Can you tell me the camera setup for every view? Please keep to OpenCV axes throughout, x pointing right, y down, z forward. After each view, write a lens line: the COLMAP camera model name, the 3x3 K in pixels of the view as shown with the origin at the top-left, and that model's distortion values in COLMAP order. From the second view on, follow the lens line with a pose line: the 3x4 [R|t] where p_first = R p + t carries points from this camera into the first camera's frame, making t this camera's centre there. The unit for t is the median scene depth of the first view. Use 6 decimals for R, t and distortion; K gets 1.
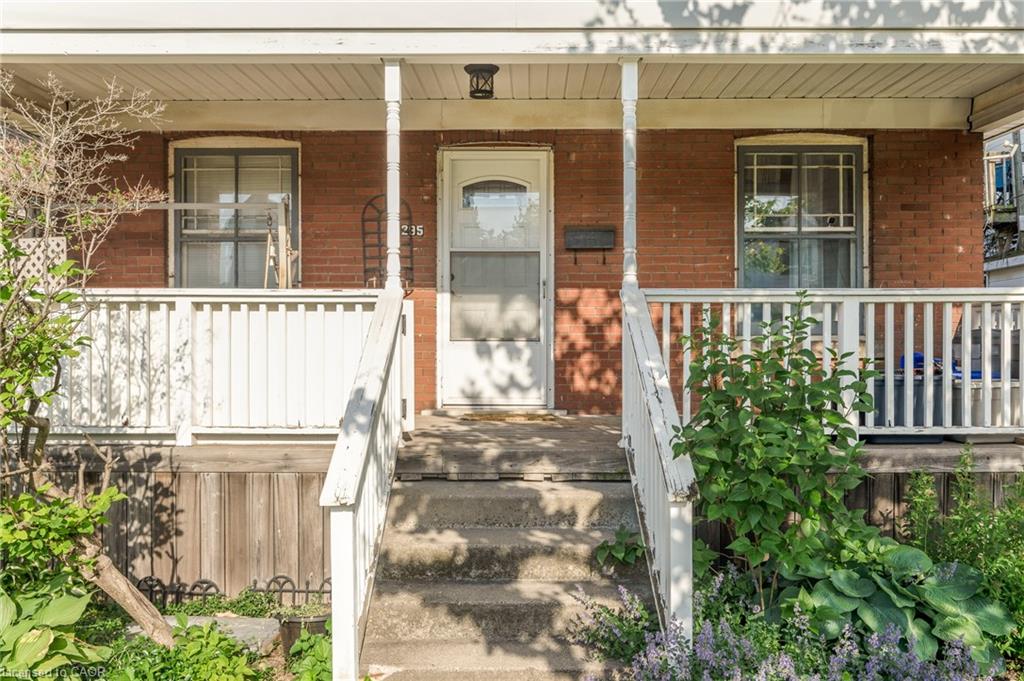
lens RADIAL K [[813.8, 0, 512.0], [0, 813.8, 340.5], [0, 0, 1]] dist [0.004013, 0.004595]
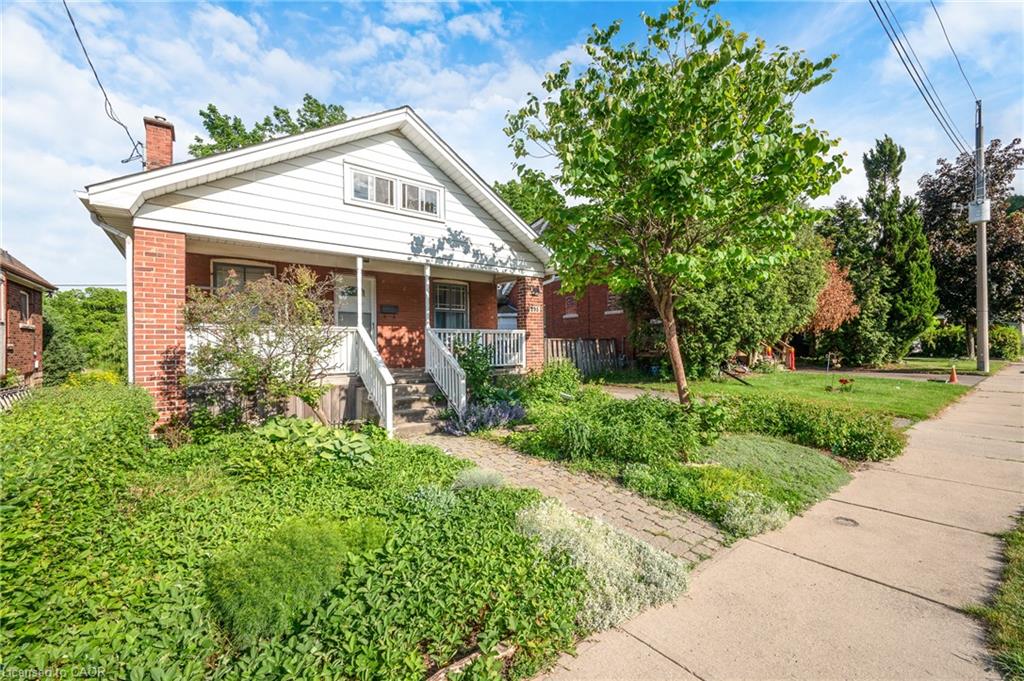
lens RADIAL K [[435.4, 0, 512.0], [0, 435.4, 340.5], [0, 0, 1]] dist [-0.000624, -0.000109]
pose [[0.786560, 0.000764, 0.617513, -0.564975], [0.007765, 0.999908, -0.011129, 0.009721], [-0.617464, 0.013549, 0.786482, -0.552111]]
